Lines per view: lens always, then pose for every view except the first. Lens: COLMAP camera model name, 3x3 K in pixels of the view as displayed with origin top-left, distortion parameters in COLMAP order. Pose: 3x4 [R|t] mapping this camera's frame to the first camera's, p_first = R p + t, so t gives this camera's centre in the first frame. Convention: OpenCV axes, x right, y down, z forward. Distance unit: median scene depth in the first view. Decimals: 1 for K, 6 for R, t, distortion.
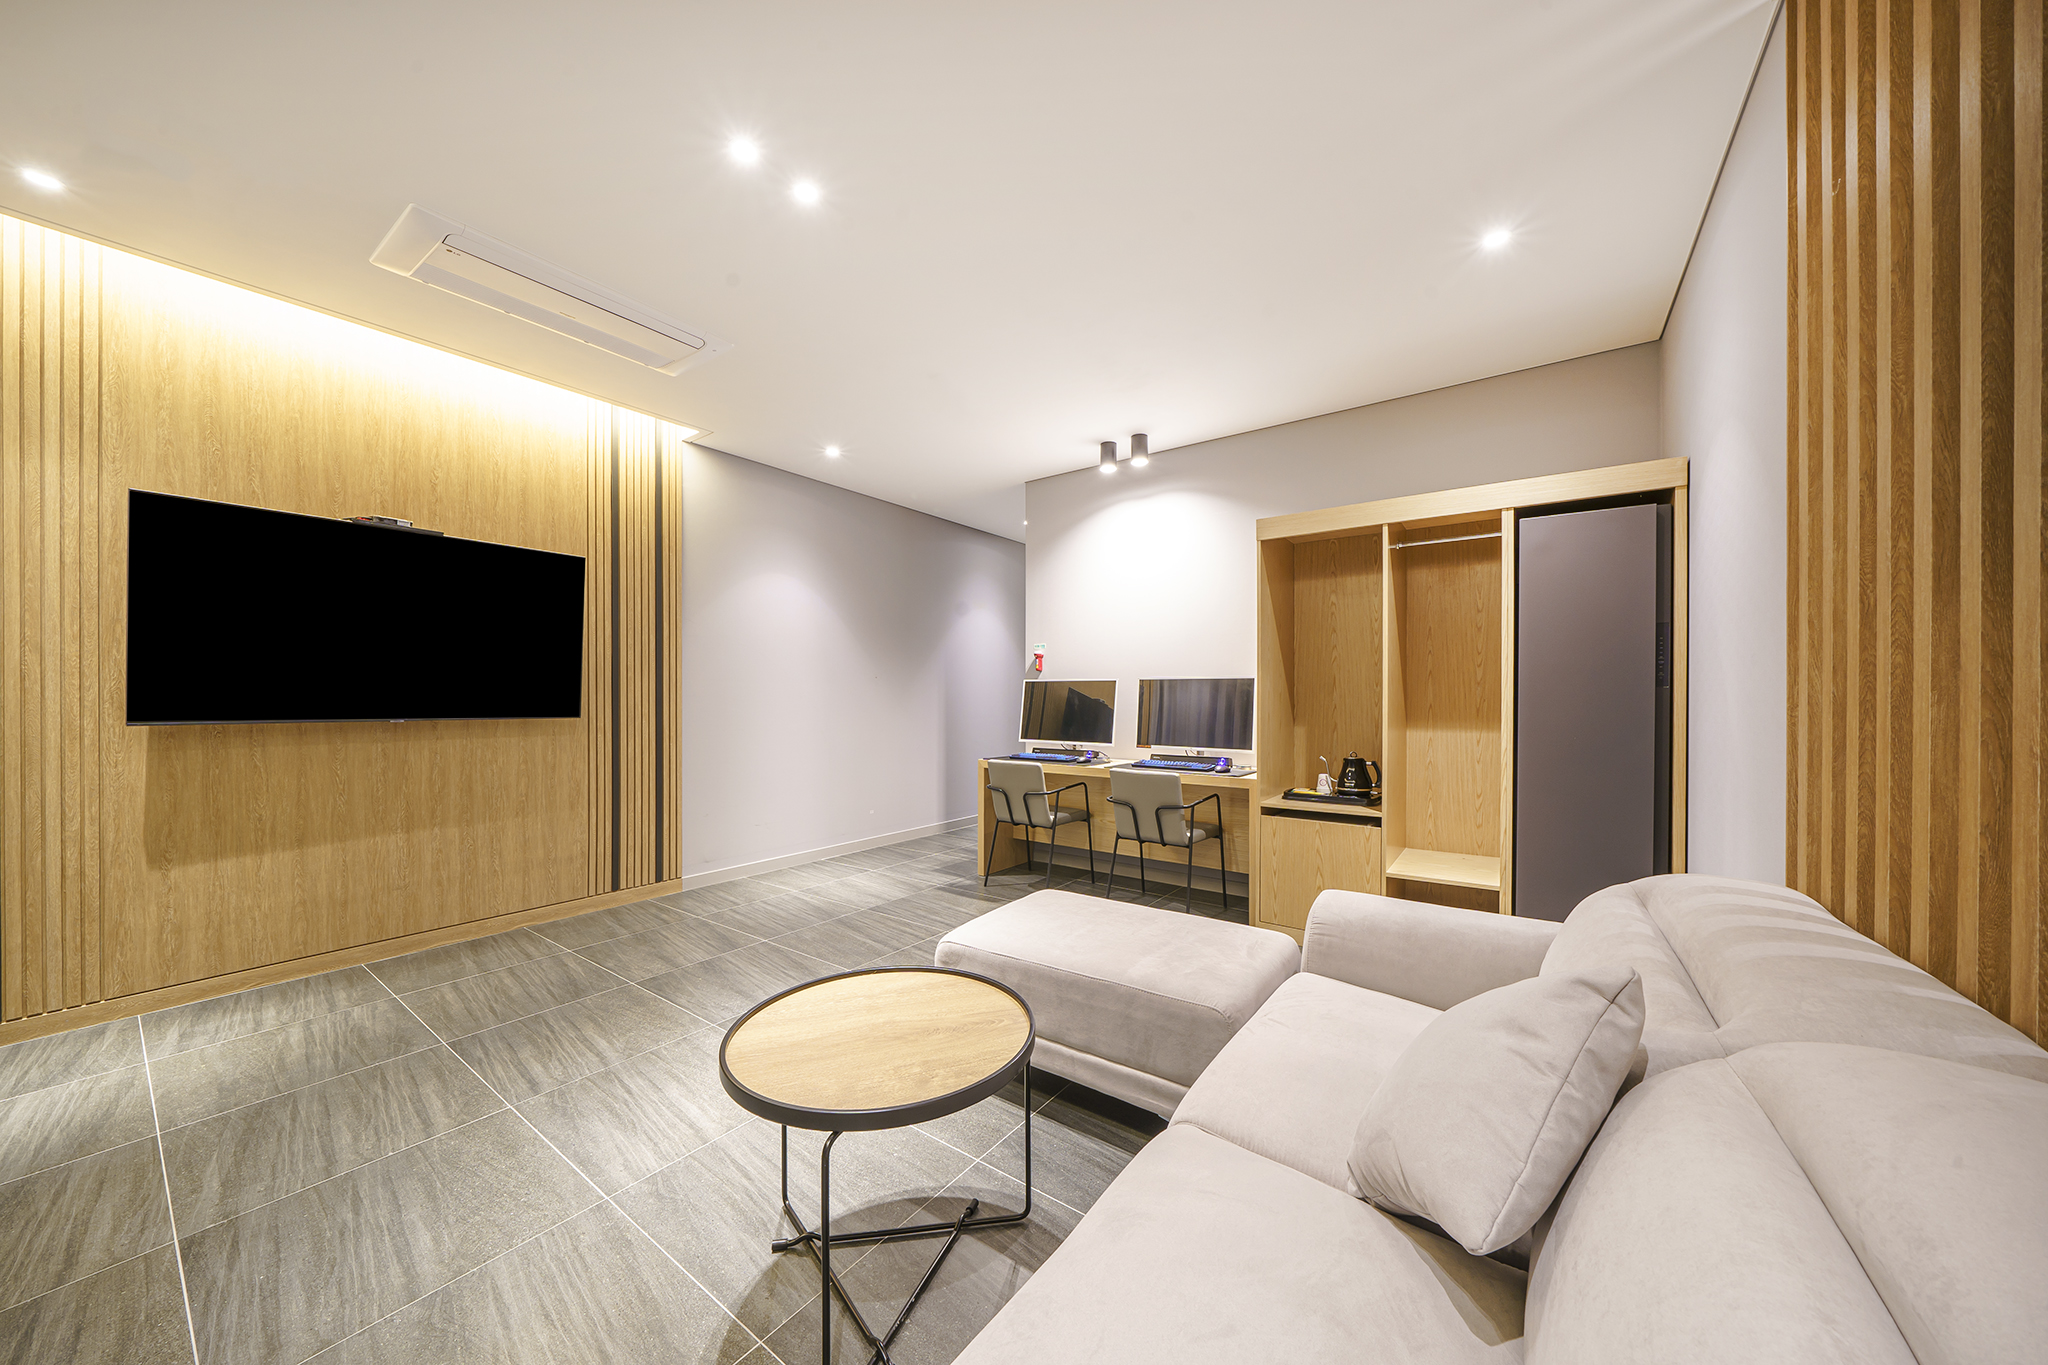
lens RADIAL K [[697.9, 0, 1021.7], [0, 697.9, 697.8], [0, 0, 1]] dist [-0.001092, -0.000120]
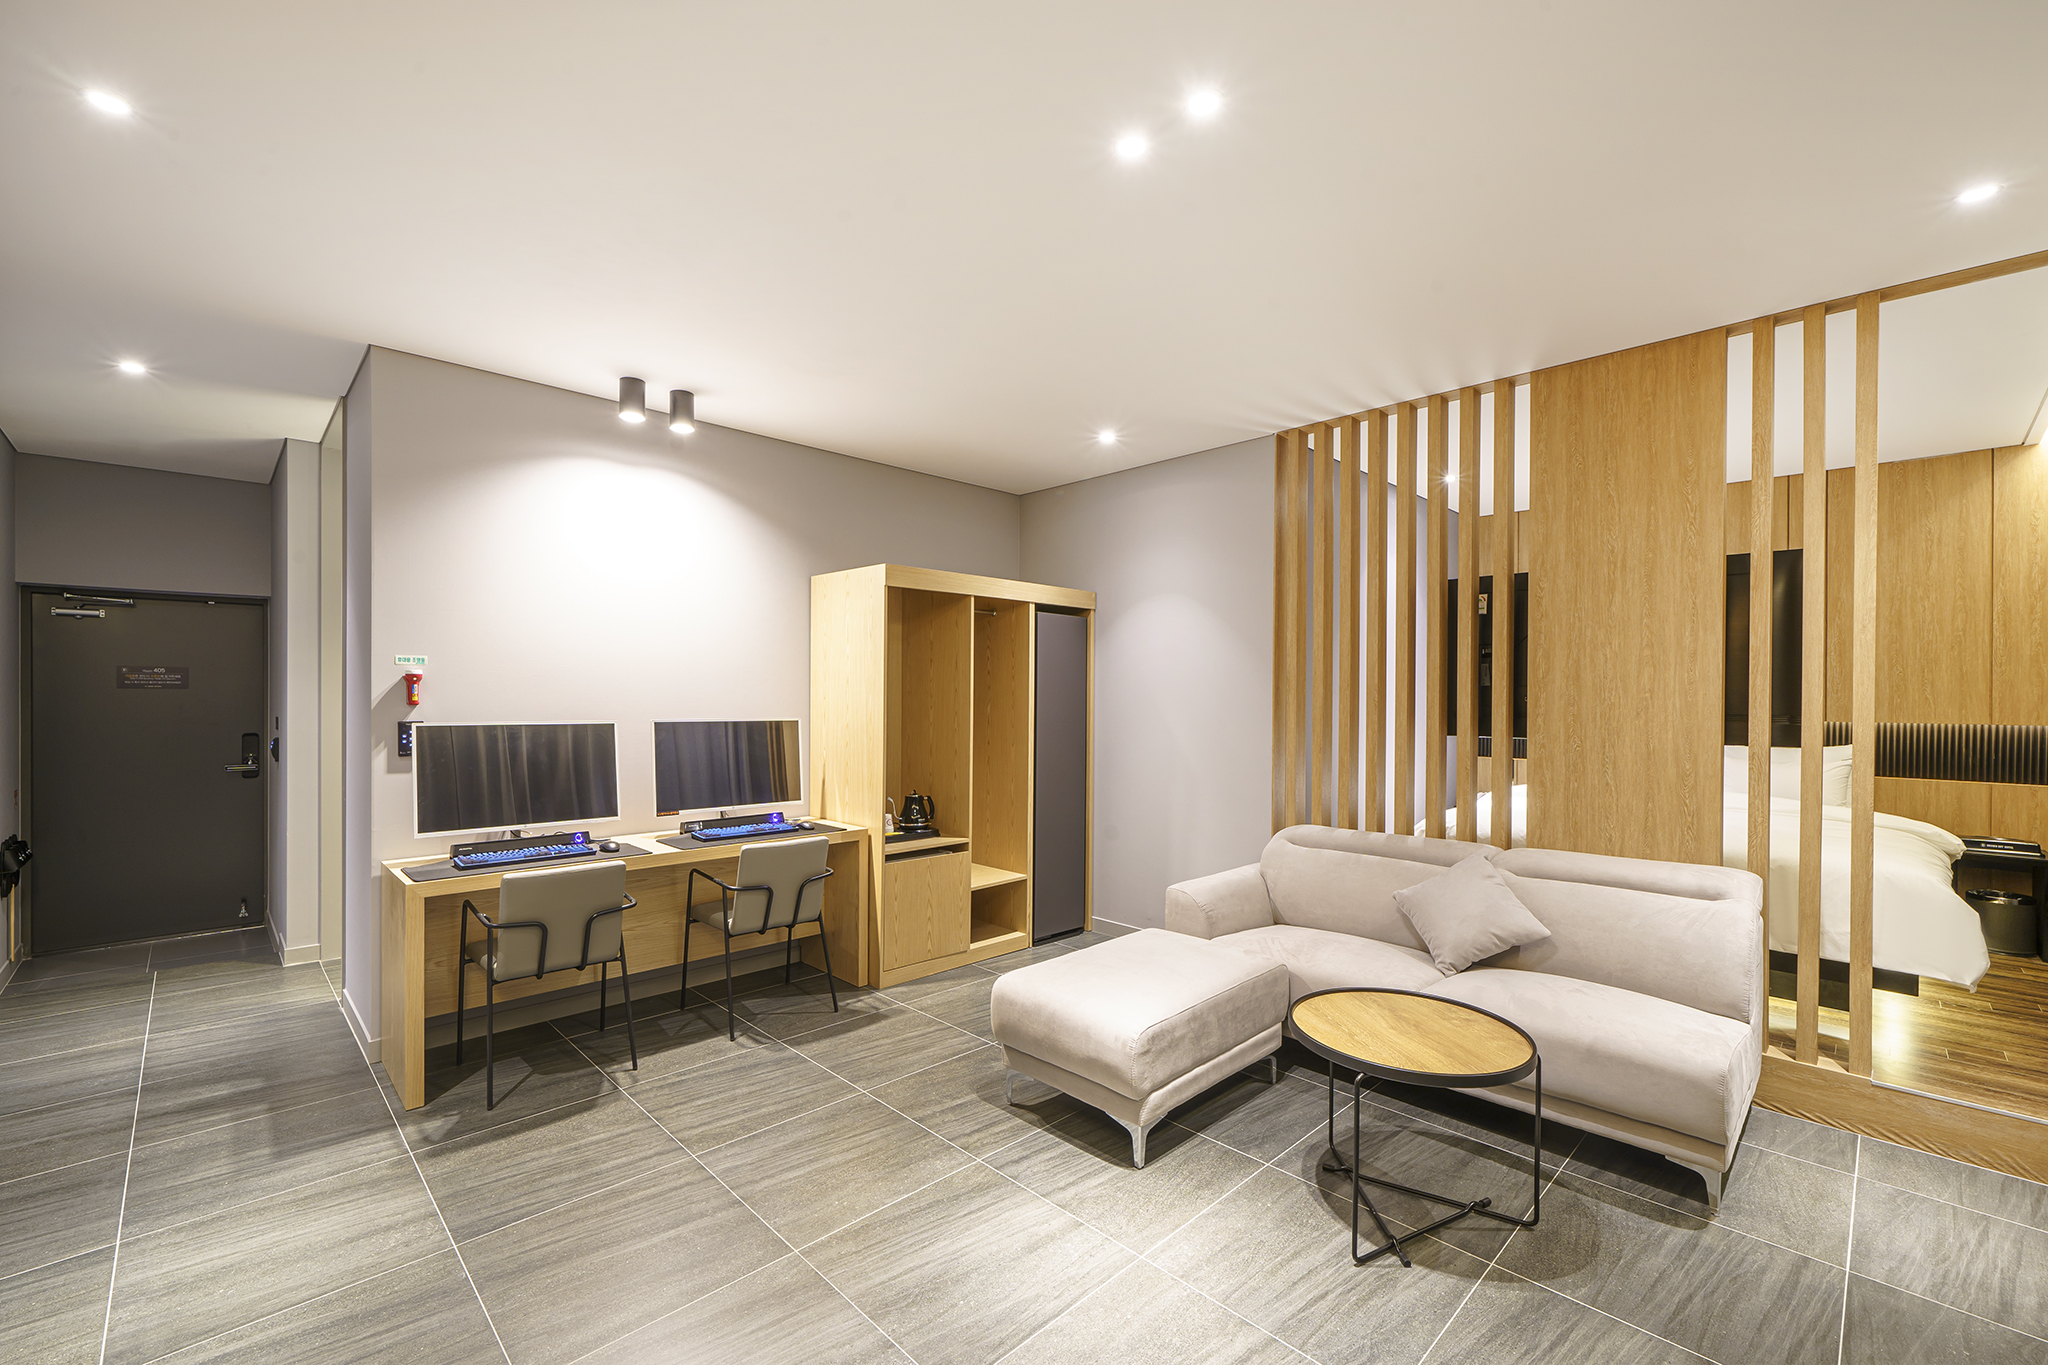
lens RADIAL K [[852.3, 0, 1023.2], [0, 852.3, 702.6], [0, 0, 1]] dist [-0.000411, 0.000376]
pose [[0.167343, -0.003965, 0.985891, -0.683203], [-0.002664, 0.999986, 0.004473, -0.056074], [-0.985895, -0.003375, 0.167330, 0.513919]]
